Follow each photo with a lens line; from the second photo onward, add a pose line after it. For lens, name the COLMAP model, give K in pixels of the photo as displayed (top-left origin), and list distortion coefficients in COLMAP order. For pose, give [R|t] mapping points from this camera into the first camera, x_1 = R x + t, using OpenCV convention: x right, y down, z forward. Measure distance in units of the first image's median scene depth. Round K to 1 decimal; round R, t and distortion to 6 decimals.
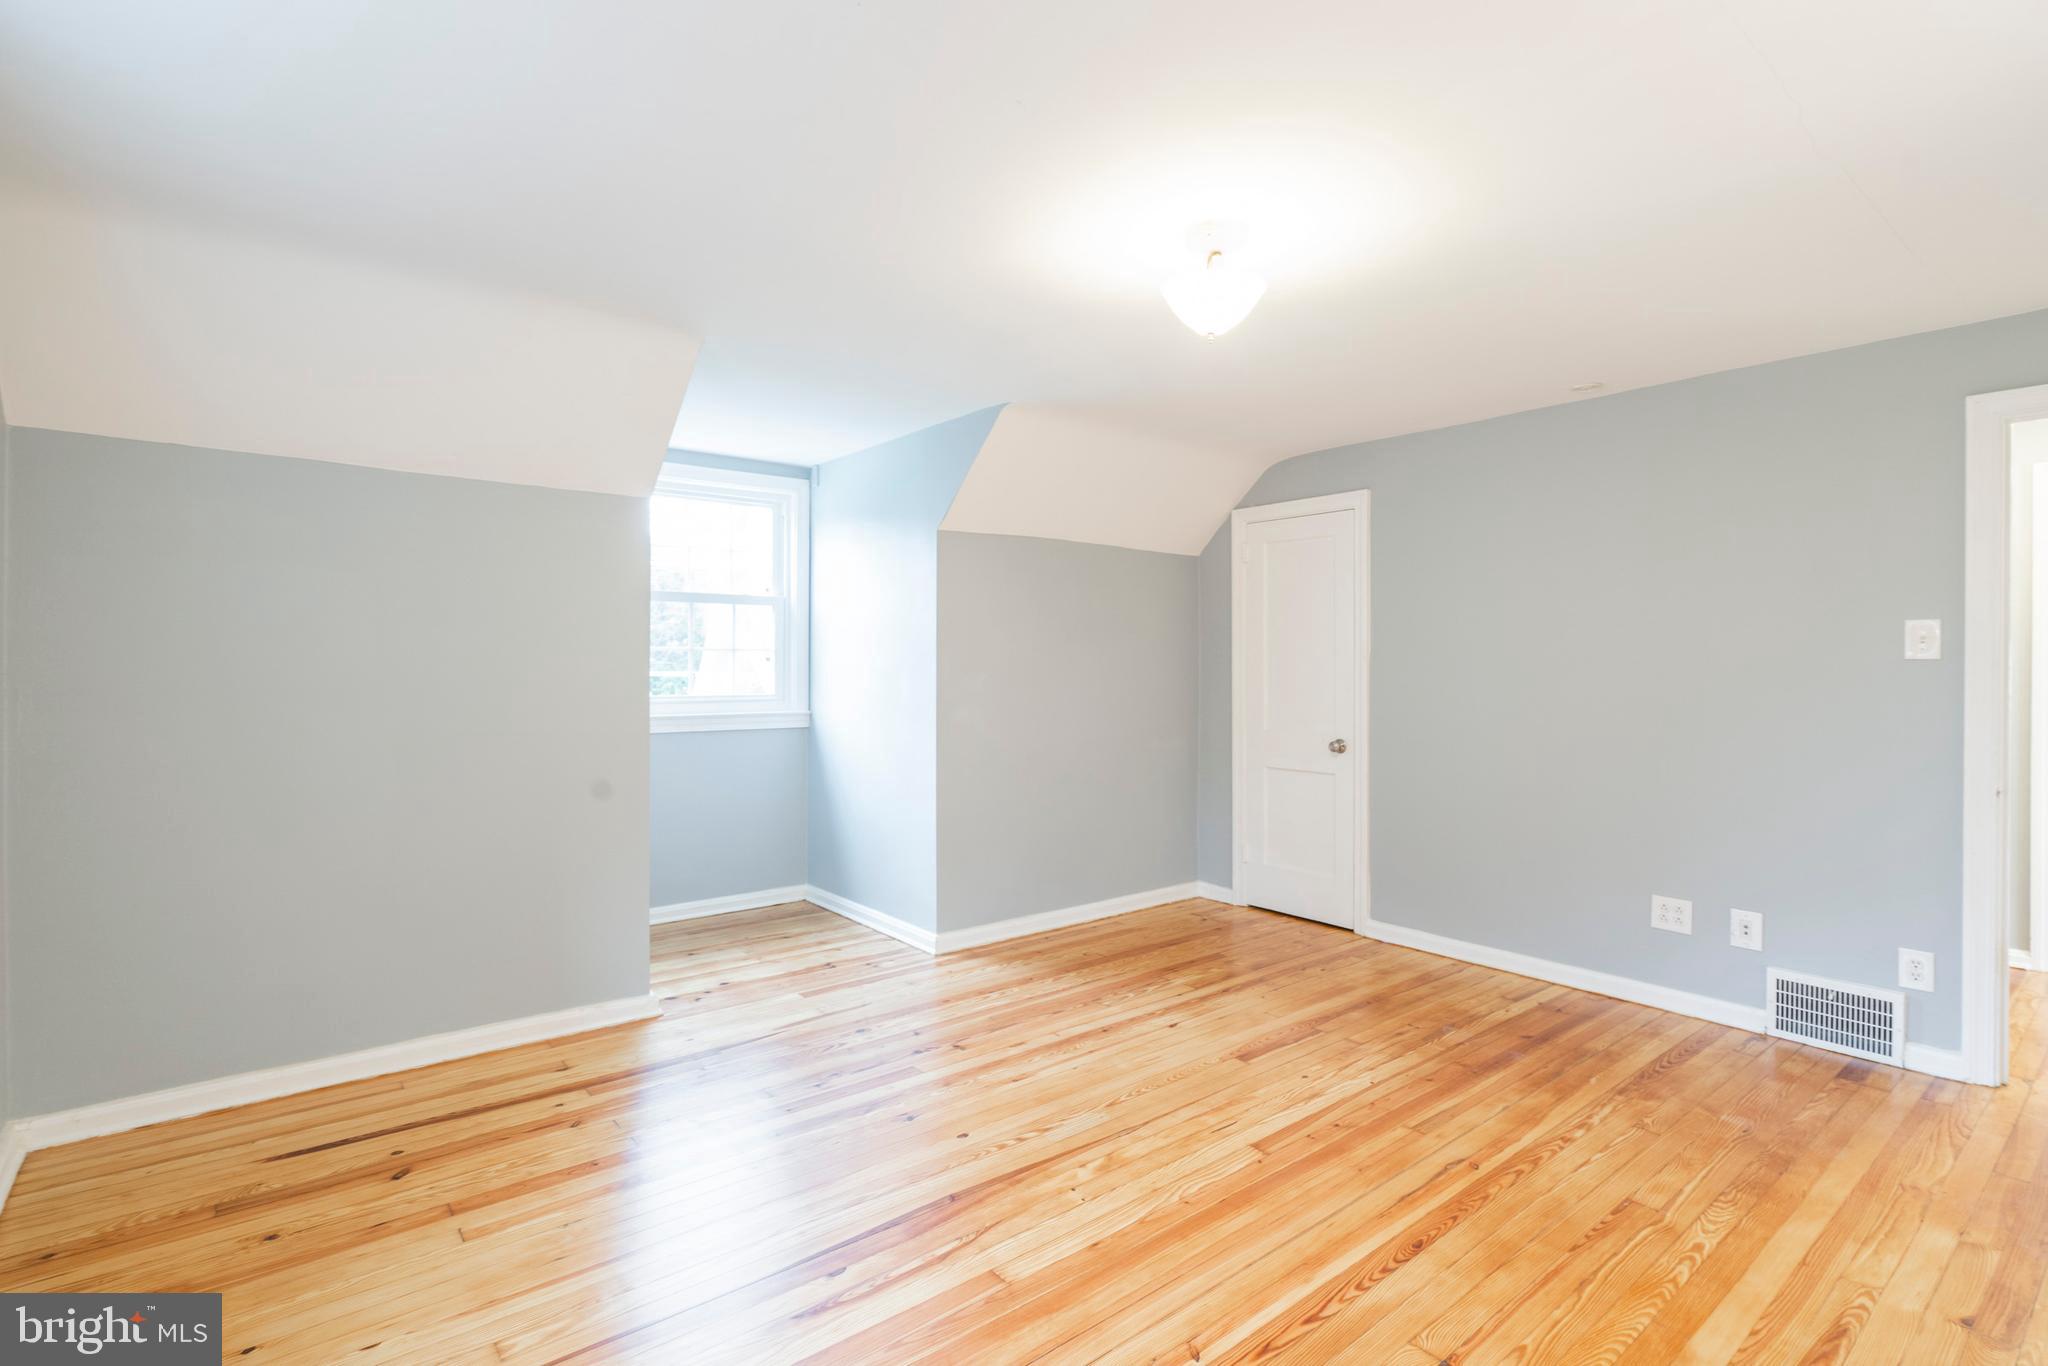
lens RADIAL K [[954.8, 0, 1009.9], [0, 954.8, 660.8], [0, 0, 1]] dist [-0.006573, 0.000820]
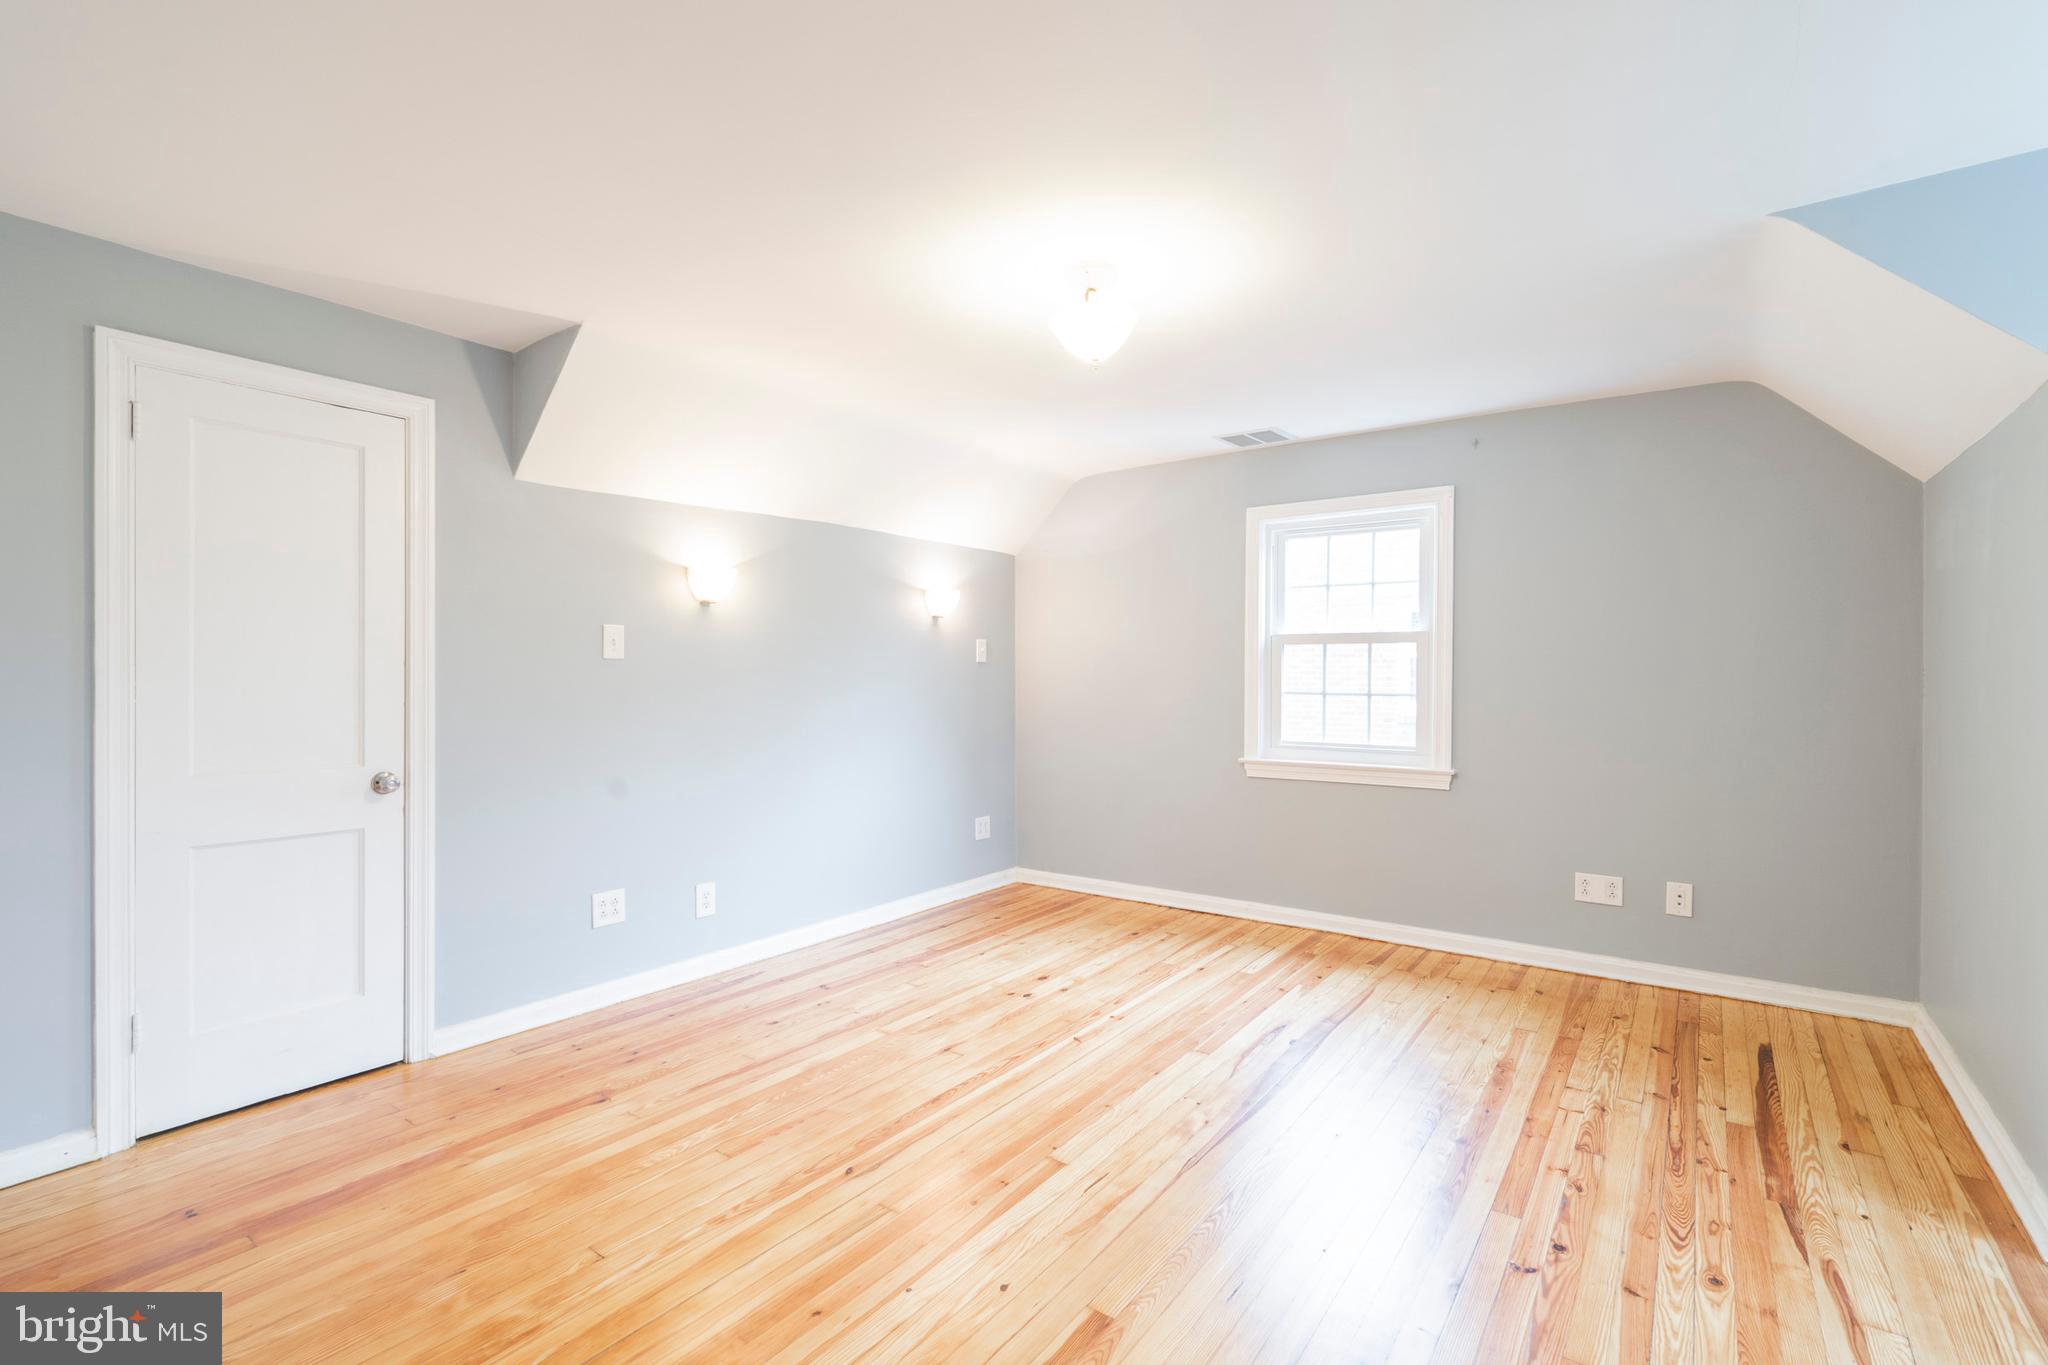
lens RADIAL K [[933.1, 0, 1030.9], [0, 933.1, 680.2], [0, 0, 1]] dist [-0.010343, 0.005354]
pose [[-0.959256, 0.000520, -0.282537, 0.546071], [0.000911, 0.999999, -0.001253, 0.014824], [0.282536, -0.001460, -0.959256, 1.873547]]
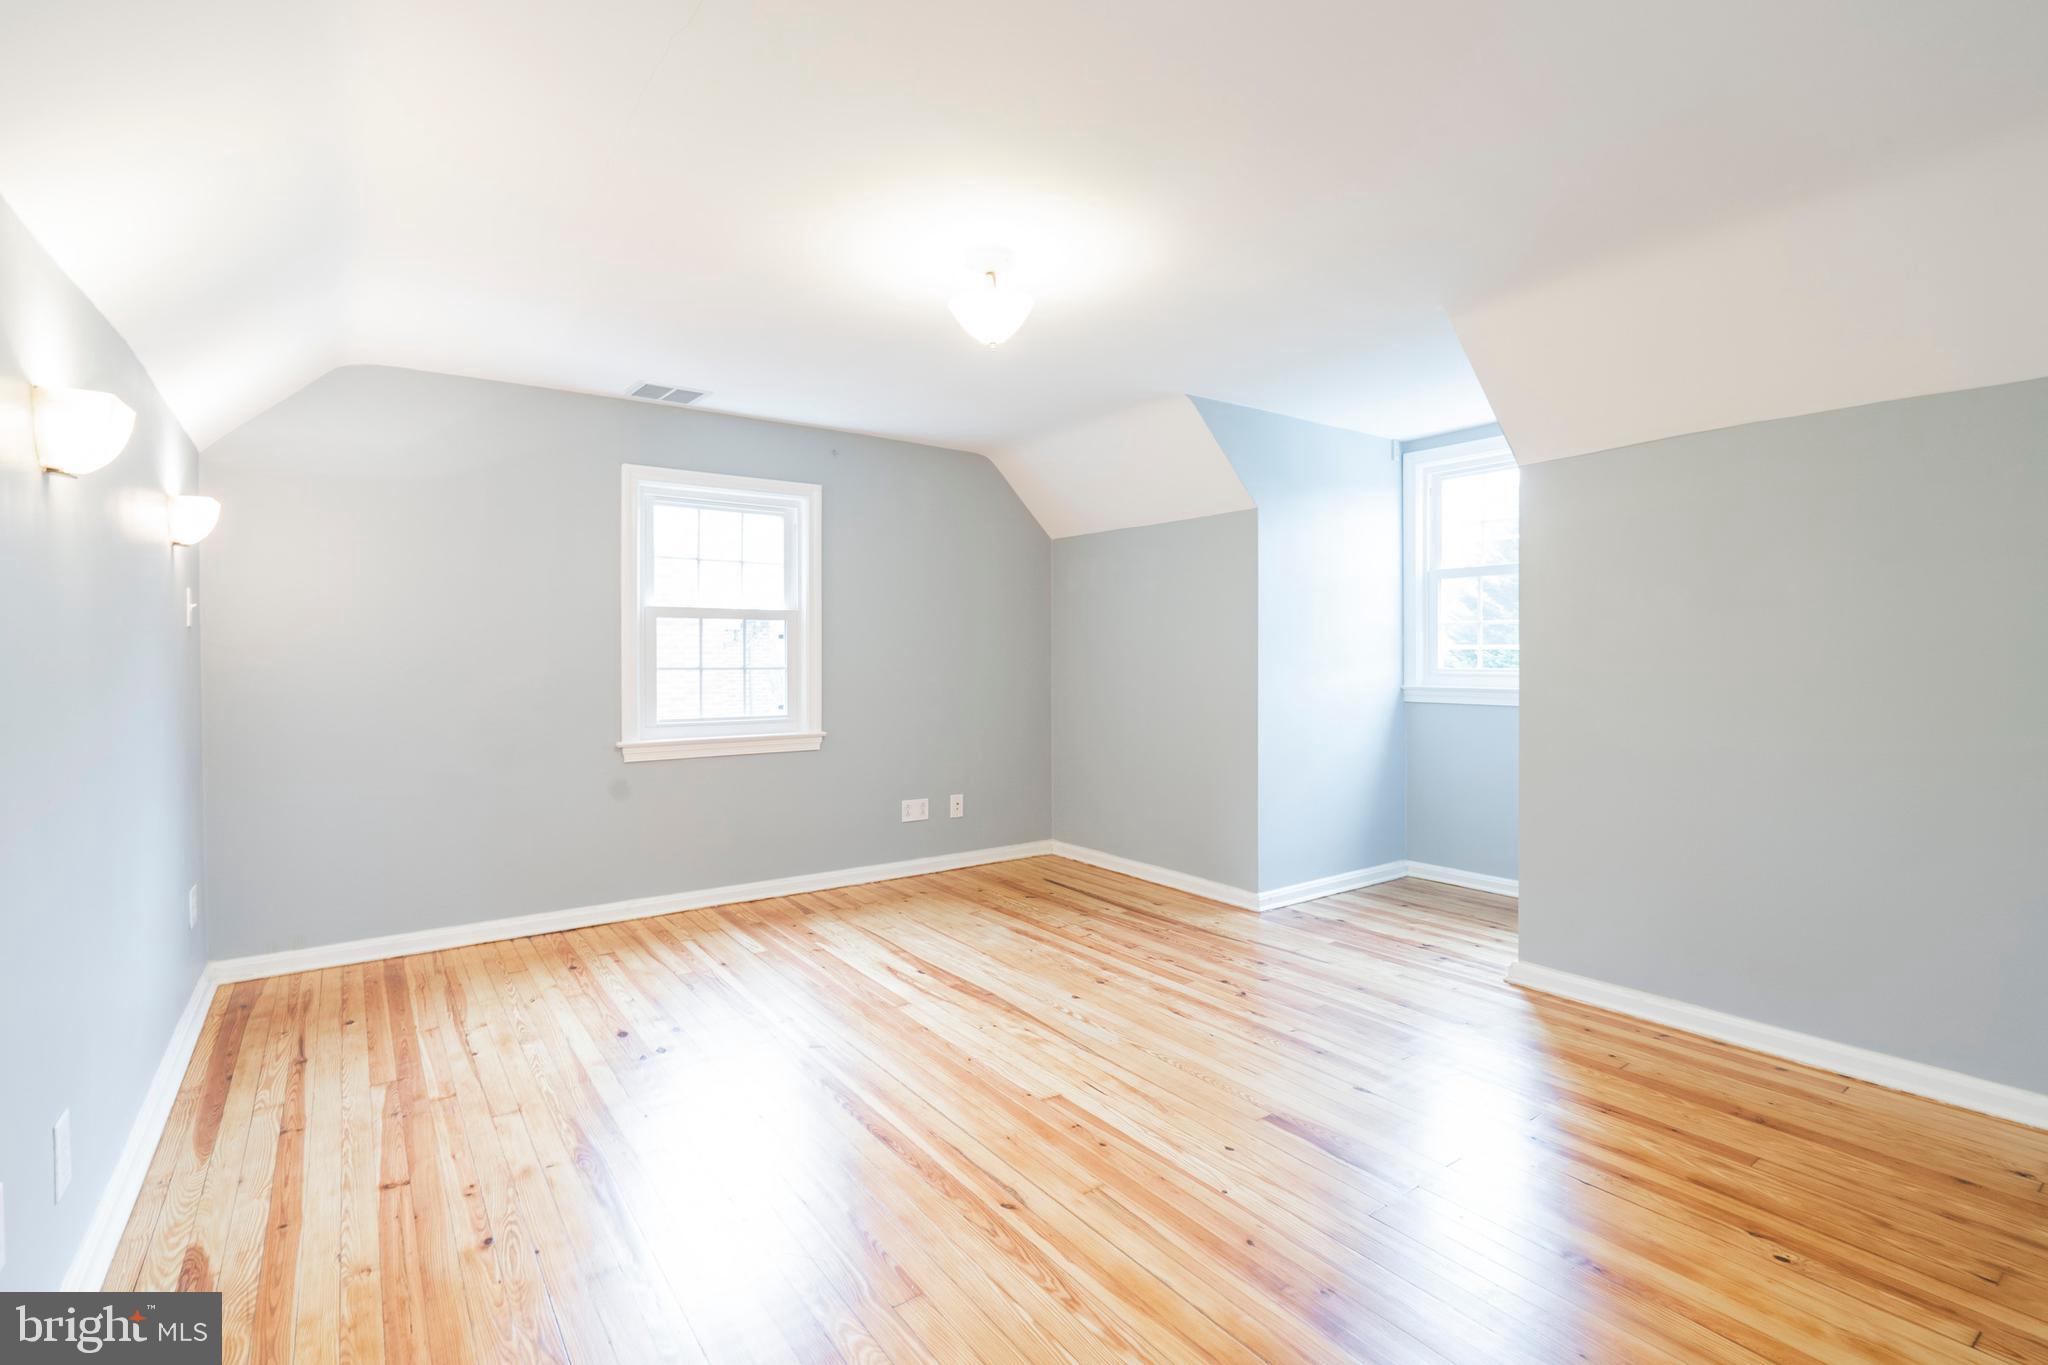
lens RADIAL K [[933.1, 0, 1030.9], [0, 933.1, 680.2], [0, 0, 1]] dist [-0.010343, 0.005354]
pose [[-0.026873, 0.026487, -0.999288, 1.256230], [0.008683, 0.999617, 0.026263, 0.019526], [0.999601, -0.007971, -0.027093, 0.984473]]
